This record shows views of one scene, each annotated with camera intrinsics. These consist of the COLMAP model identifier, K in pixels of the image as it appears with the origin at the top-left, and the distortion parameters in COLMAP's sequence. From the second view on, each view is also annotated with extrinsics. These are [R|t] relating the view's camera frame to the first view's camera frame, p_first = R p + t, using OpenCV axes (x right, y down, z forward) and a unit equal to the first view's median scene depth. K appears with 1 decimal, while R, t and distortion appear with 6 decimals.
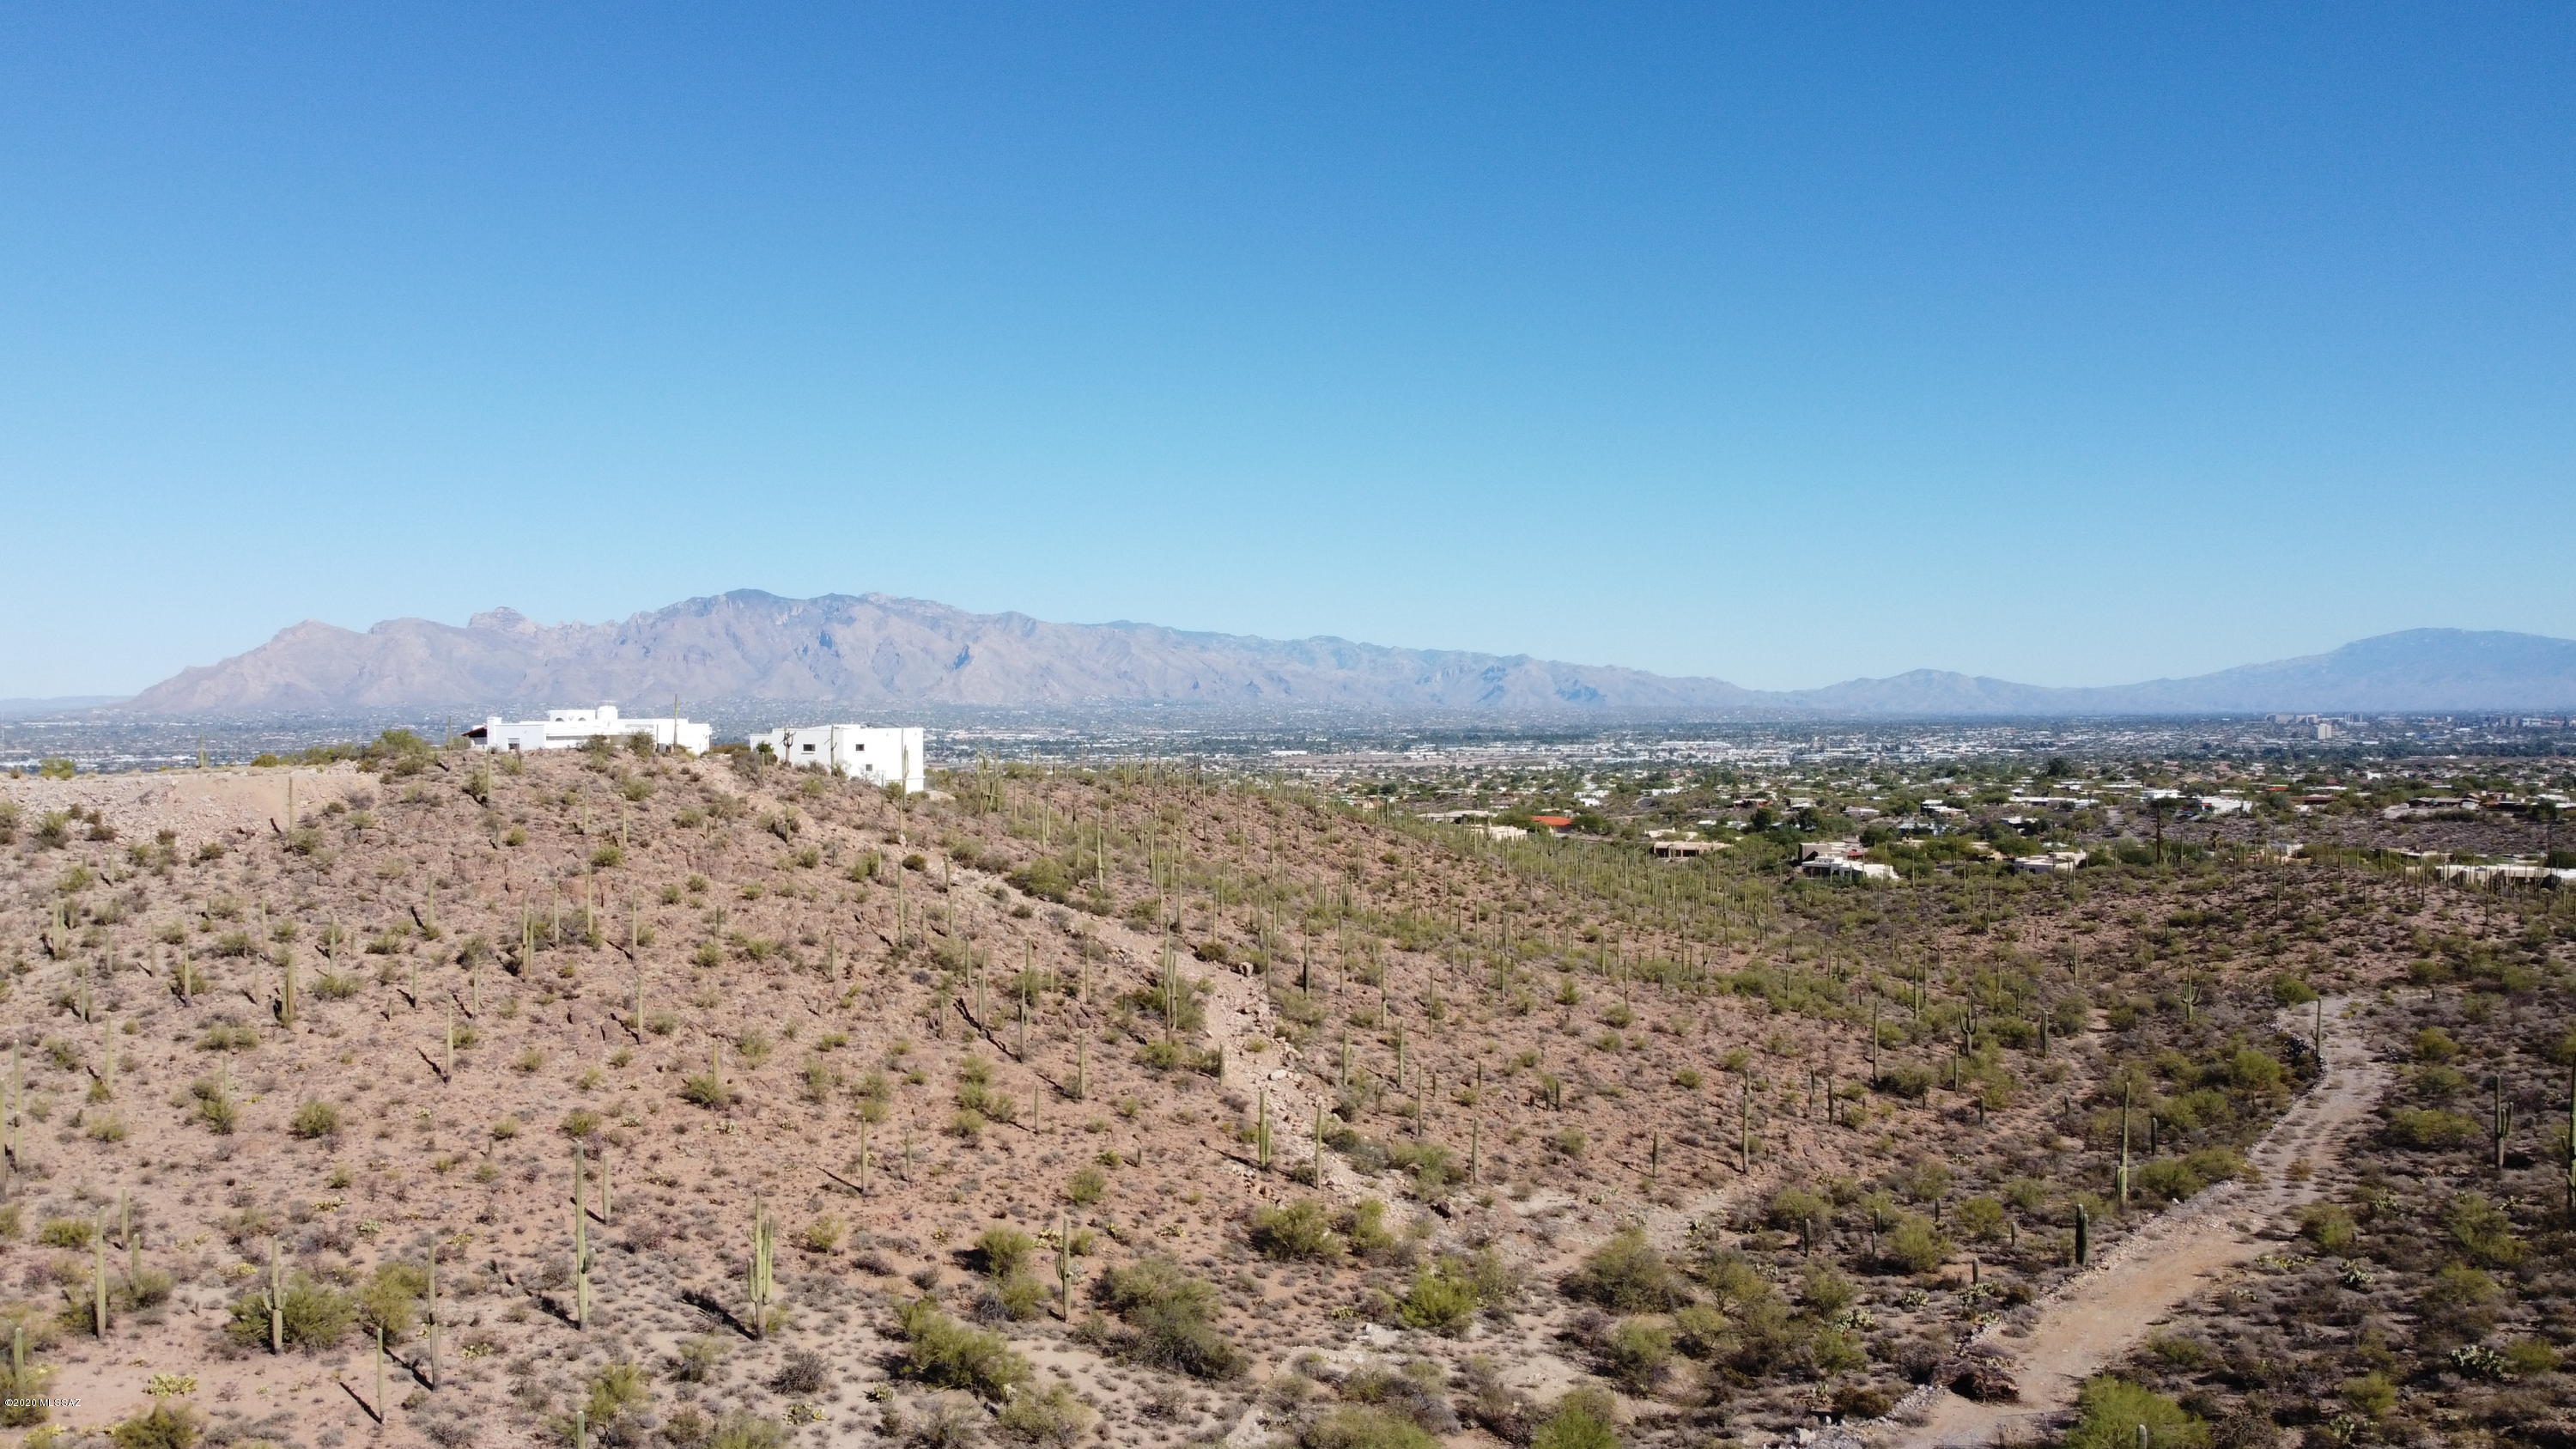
lens RADIAL K [[1946.5, 0, 1286.7], [0, 1946.5, 705.0], [0, 0, 1]] dist [-0.014467, 0.007727]
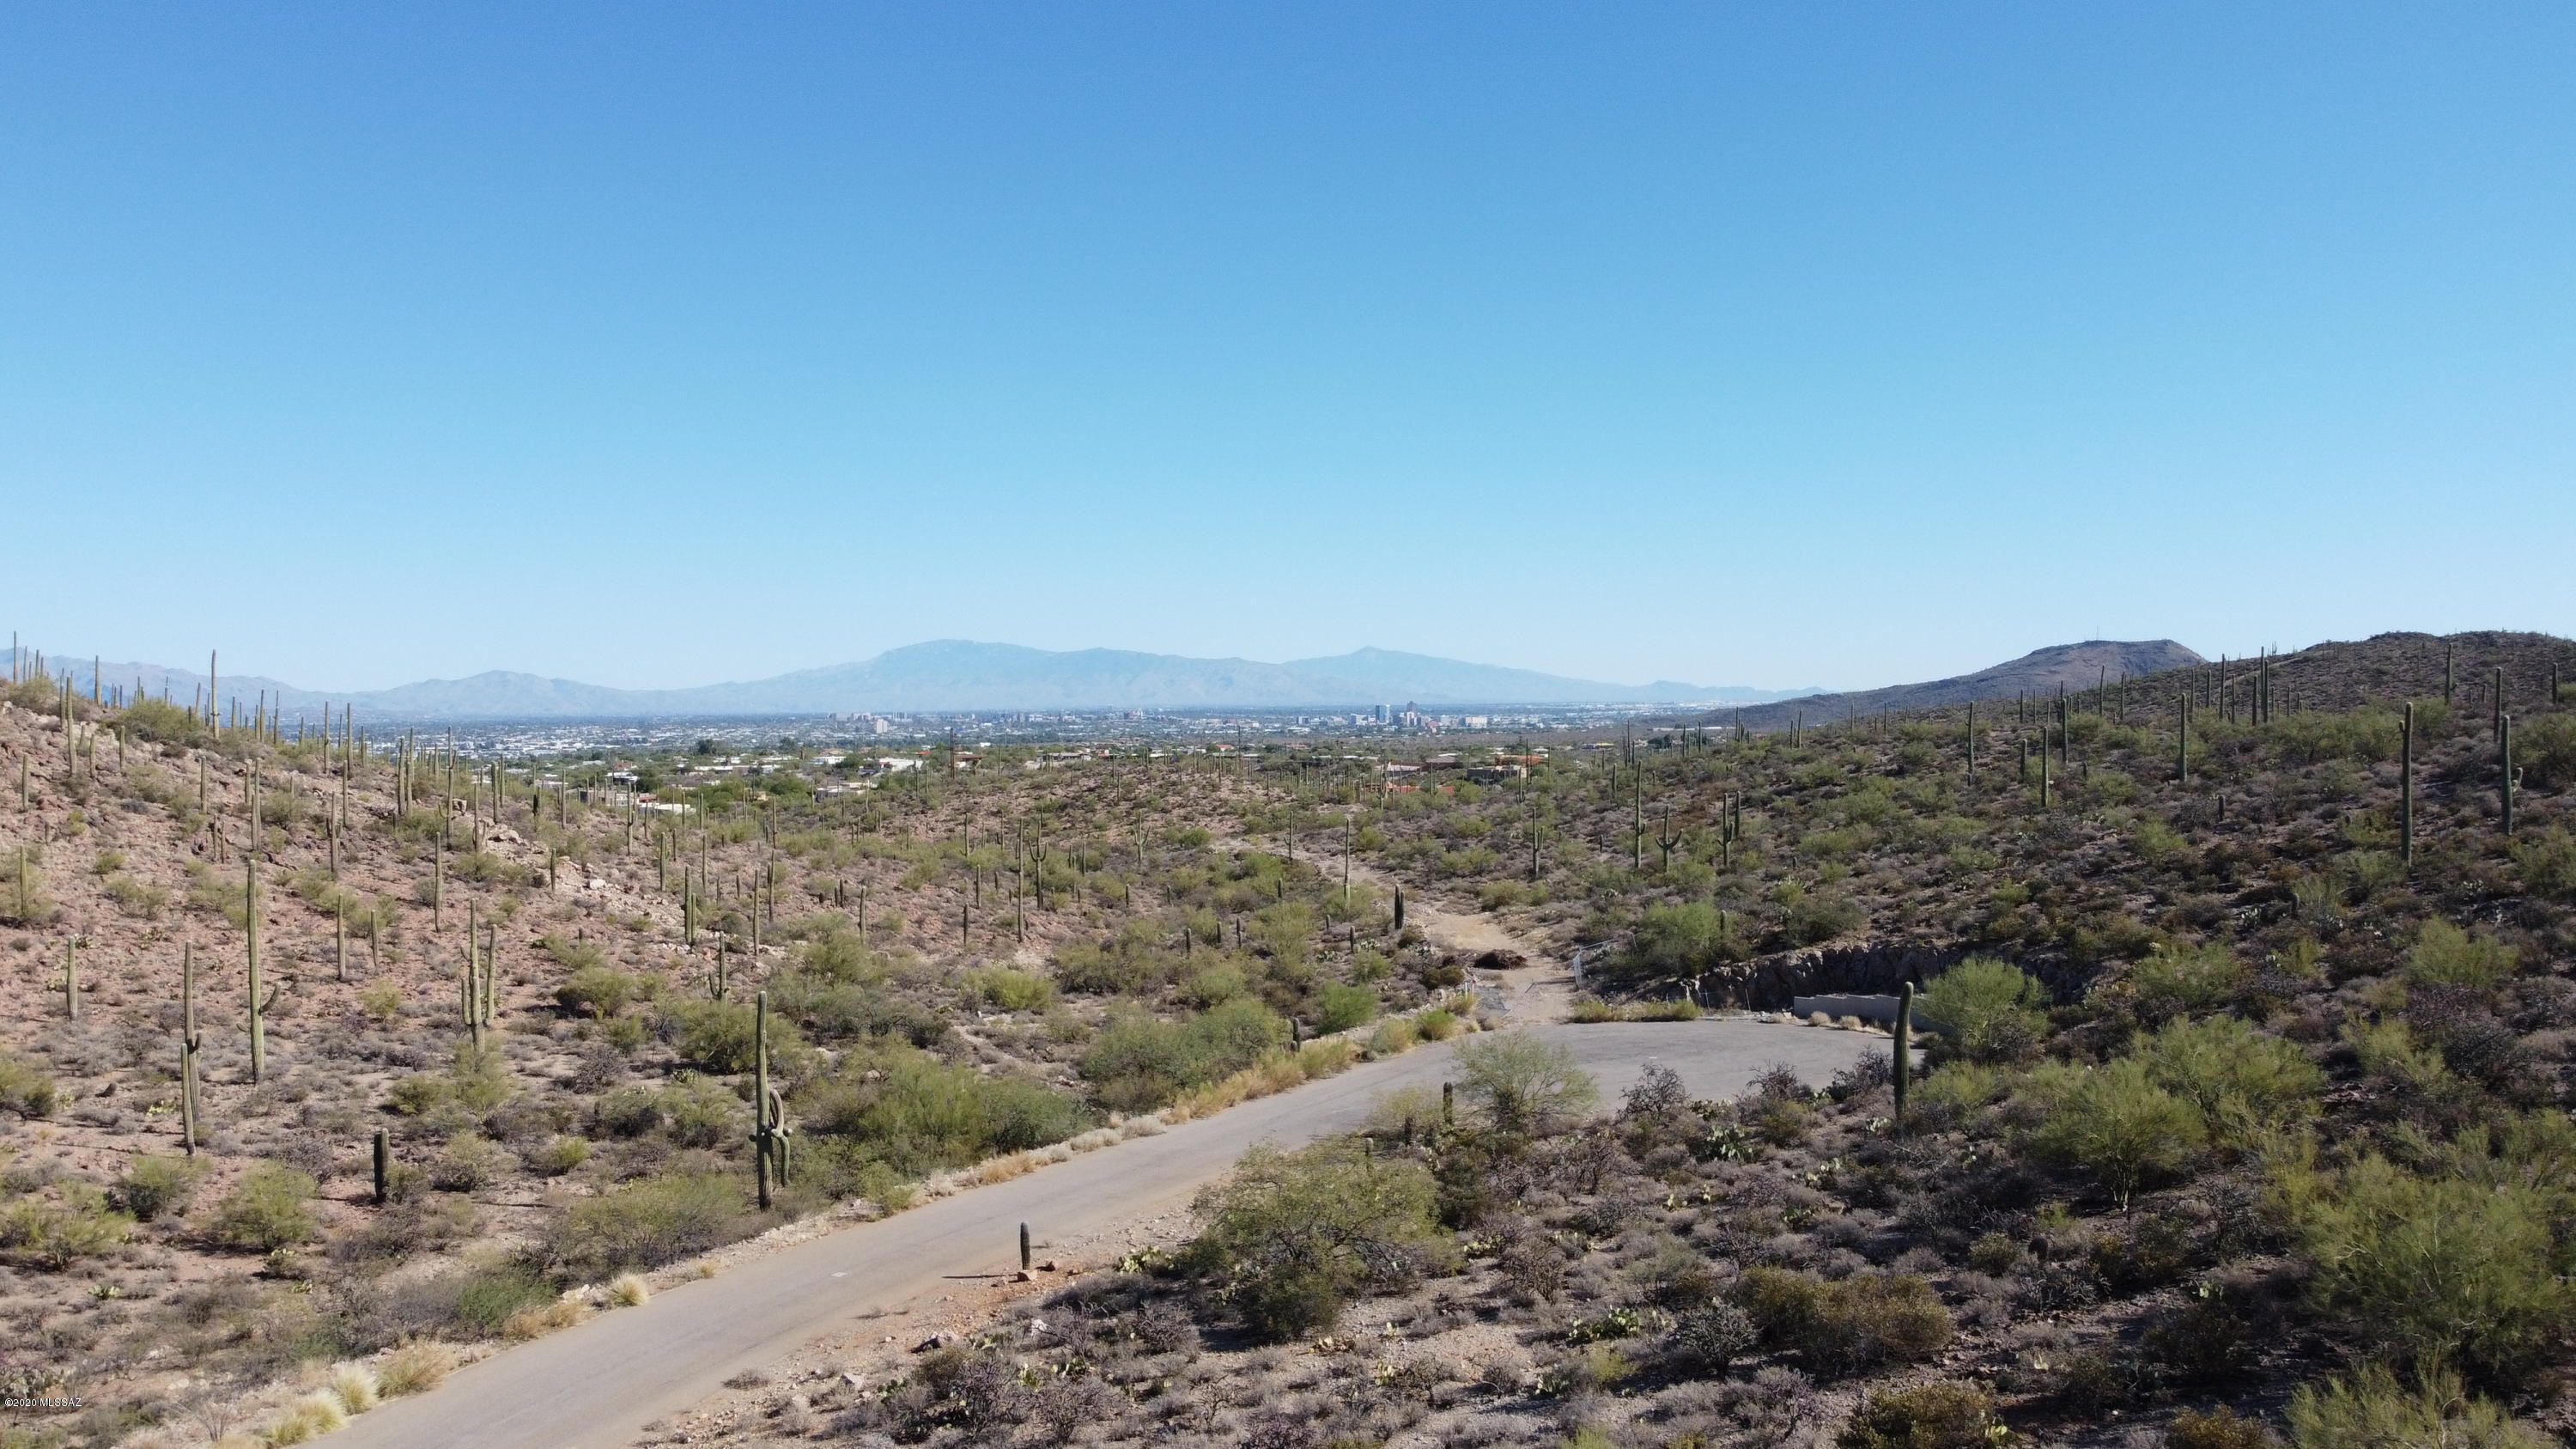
lens RADIAL K [[1936.8, 0, 1261.8], [0, 1936.8, 724.5], [0, 0, 1]] dist [-0.019474, -0.000758]
pose [[0.769291, -0.007466, 0.638855, -0.338791], [0.001979, 0.999955, 0.009303, 0.094713], [-0.638895, -0.005892, 0.769271, 0.040310]]
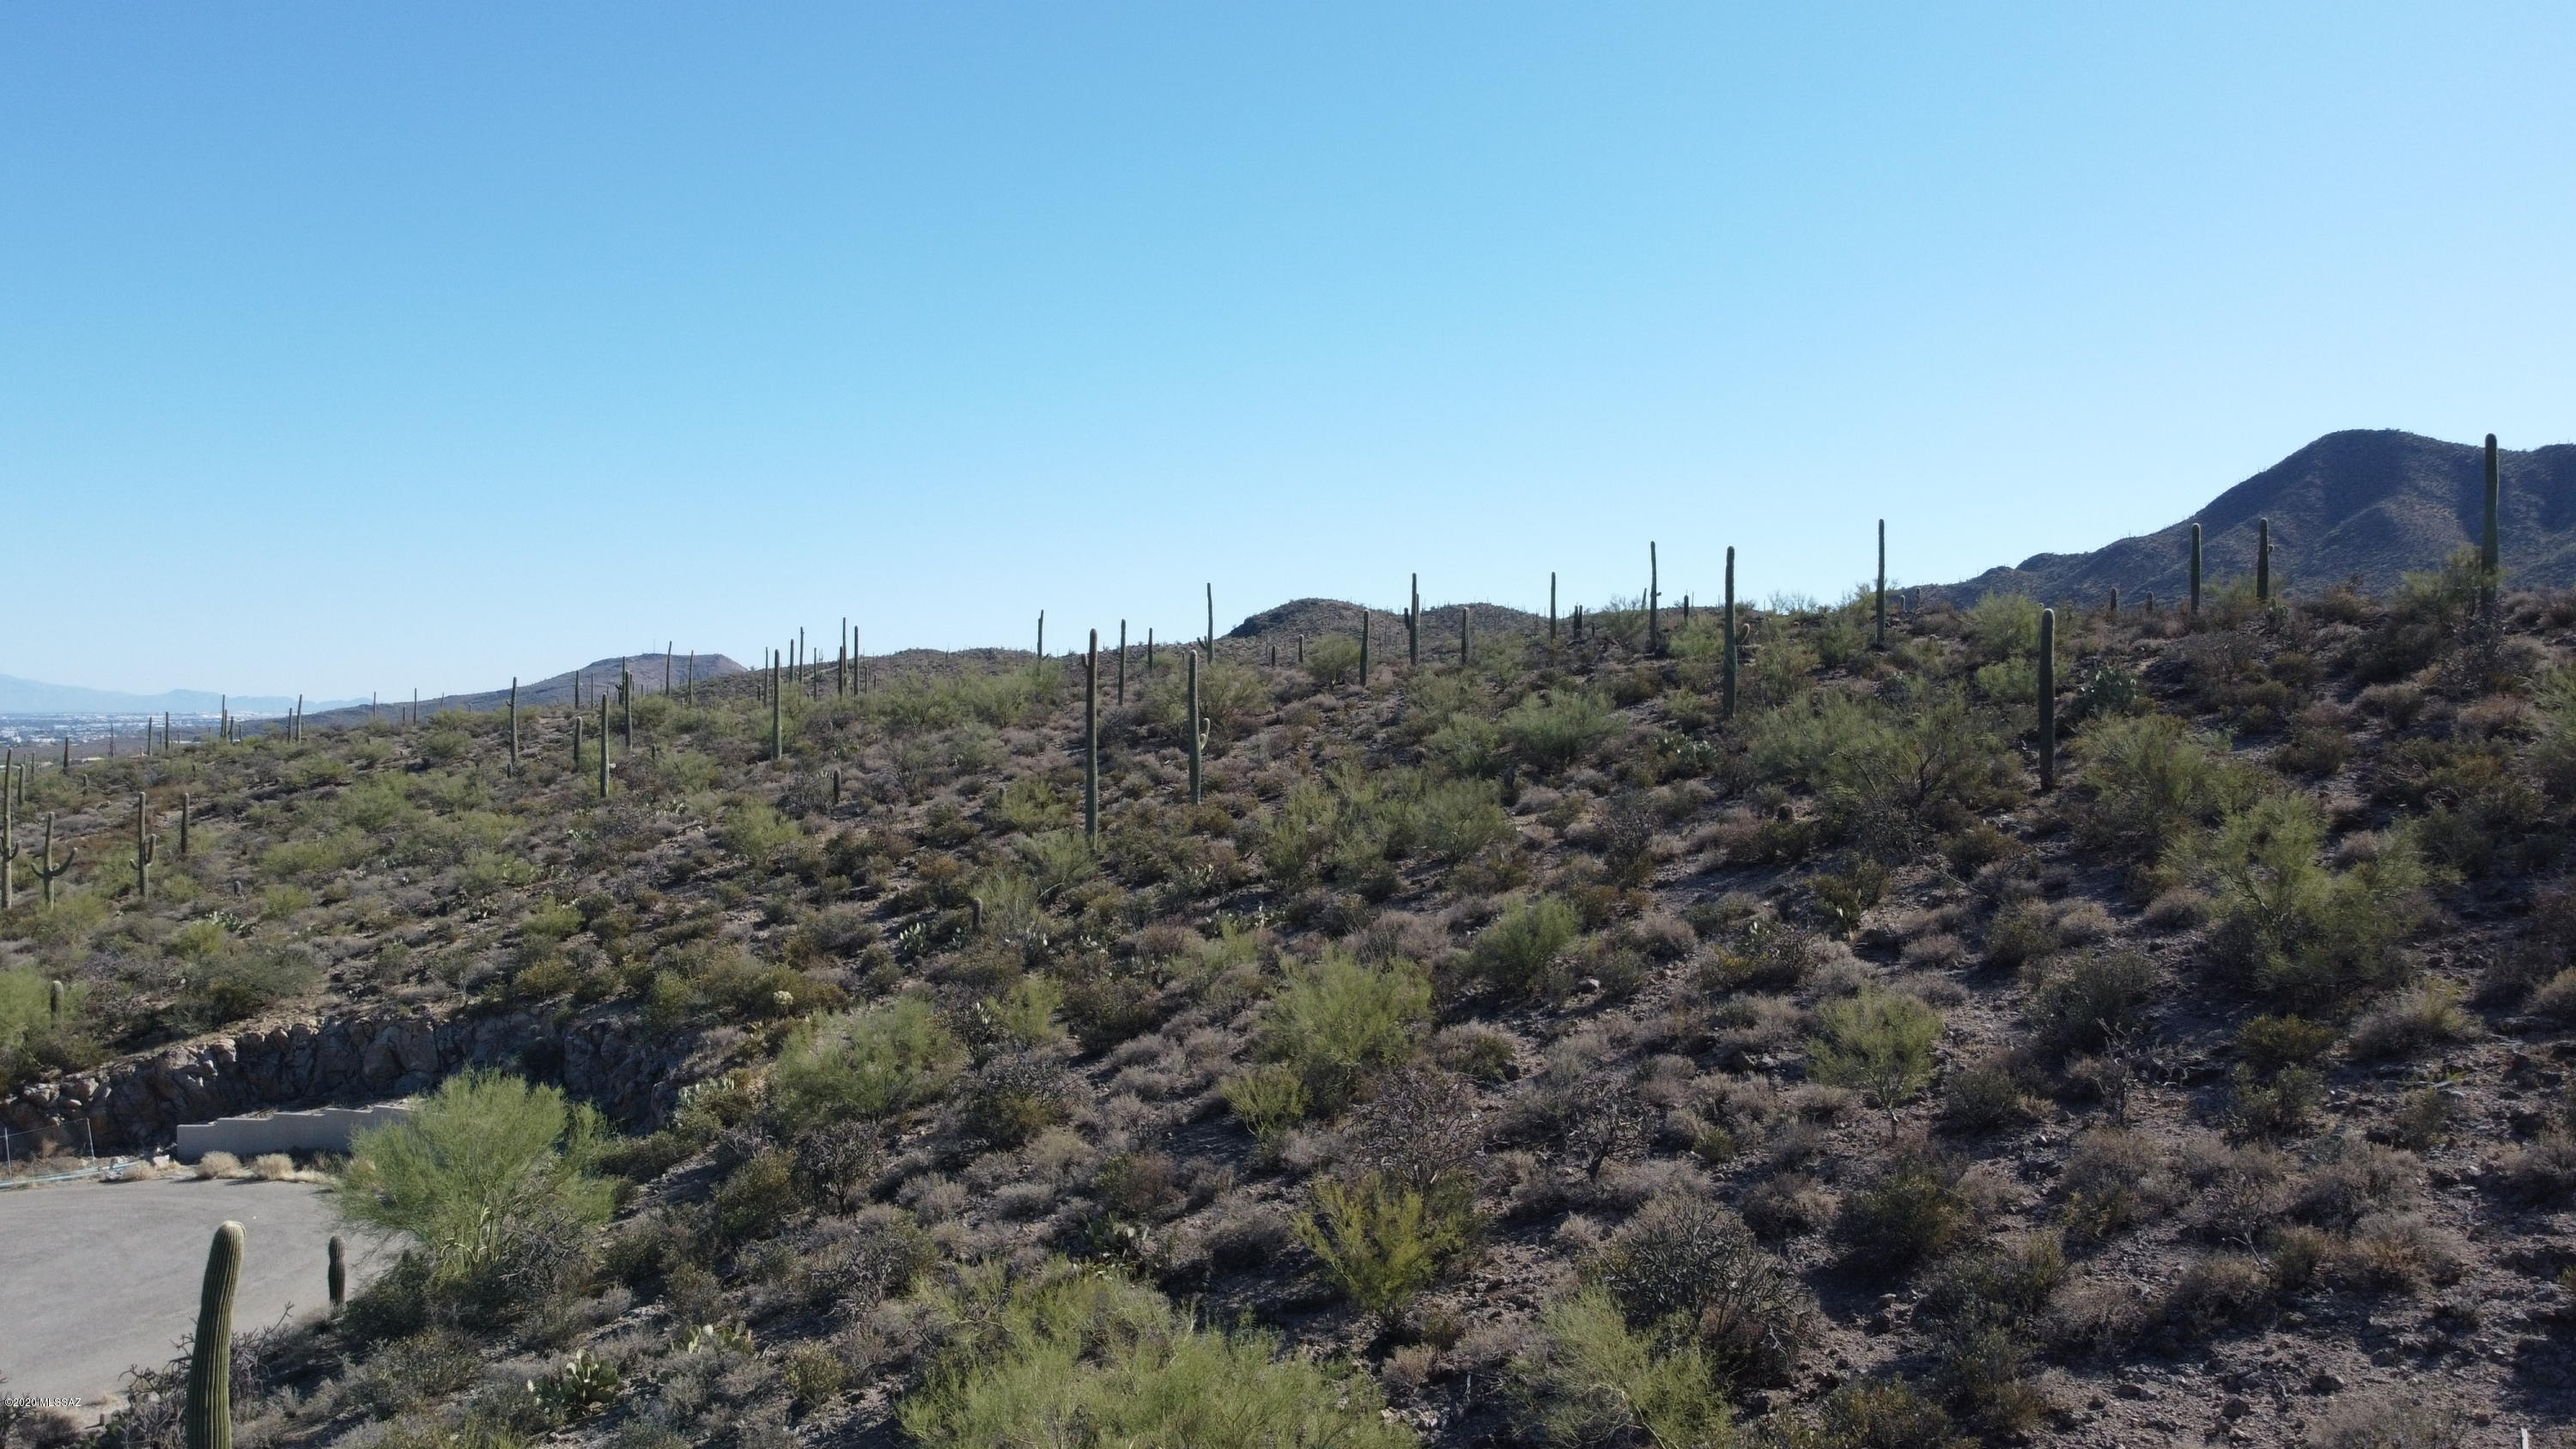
lens RADIAL K [[1935.3, 0, 1272.9], [0, 1935.3, 730.1], [0, 0, 1]] dist [-0.006177, 0.001042]
pose [[0.158748, -0.006484, 0.987298, -0.136363], [-0.000058, 0.999978, 0.006577, 0.112487], [-0.987319, -0.001101, 0.158744, 0.148873]]
